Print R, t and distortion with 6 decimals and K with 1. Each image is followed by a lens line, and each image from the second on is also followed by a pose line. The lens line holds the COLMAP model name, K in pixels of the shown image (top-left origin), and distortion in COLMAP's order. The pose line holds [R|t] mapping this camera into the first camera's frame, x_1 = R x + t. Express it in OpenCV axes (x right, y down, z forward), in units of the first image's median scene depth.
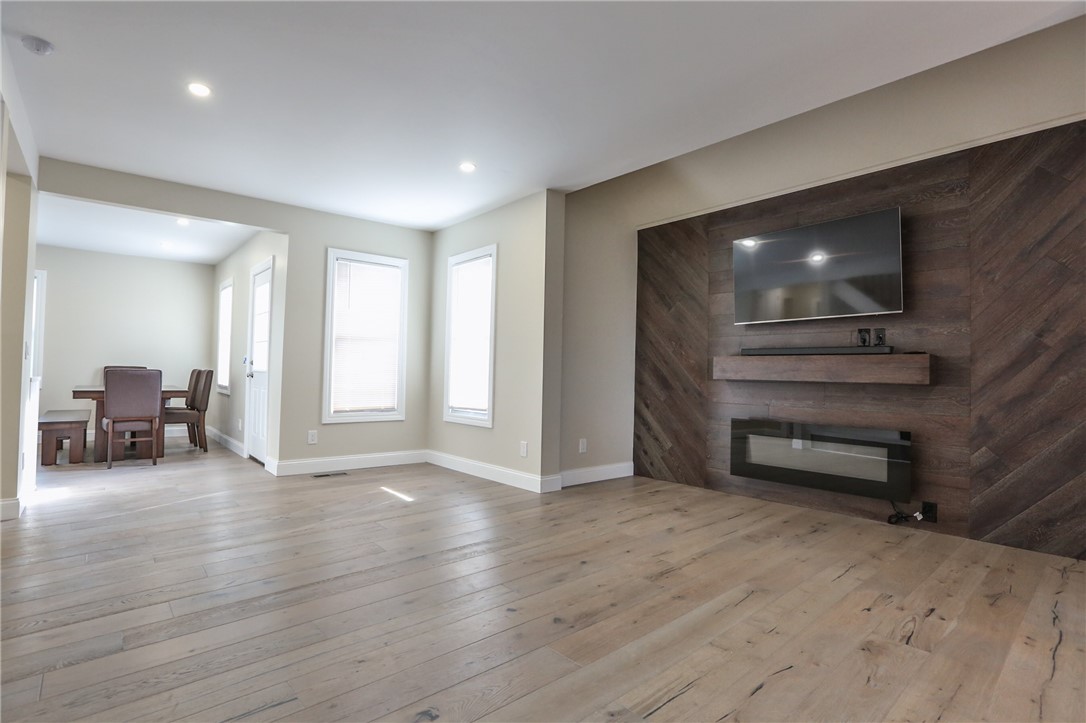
lens RADIAL K [[527.2, 0, 538.1], [0, 527.2, 355.8], [0, 0, 1]] dist [-0.066948, 0.029056]
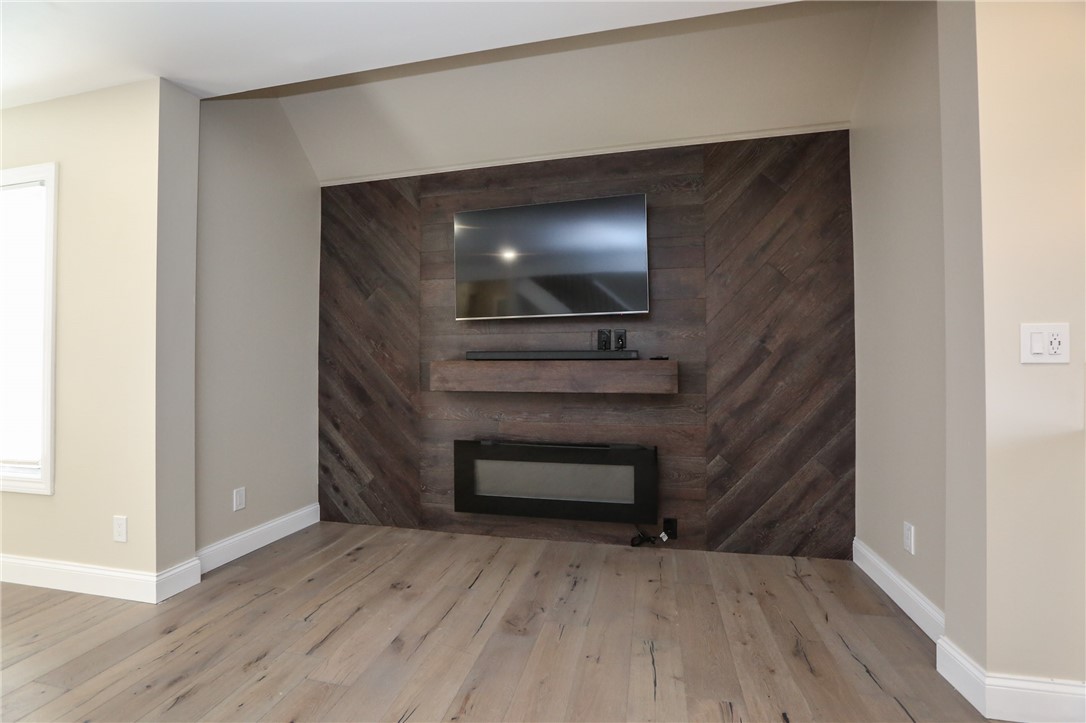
lens RADIAL K [[501.6, 0, 543.0], [0, 501.6, 361.5], [0, 0, 1]] dist [-0.059965, 0.024229]
pose [[0.808613, -0.019174, 0.588028, 0.044938], [0.000715, 0.999500, 0.031608, -0.025209], [-0.588340, -0.025139, 0.808223, 0.367358]]
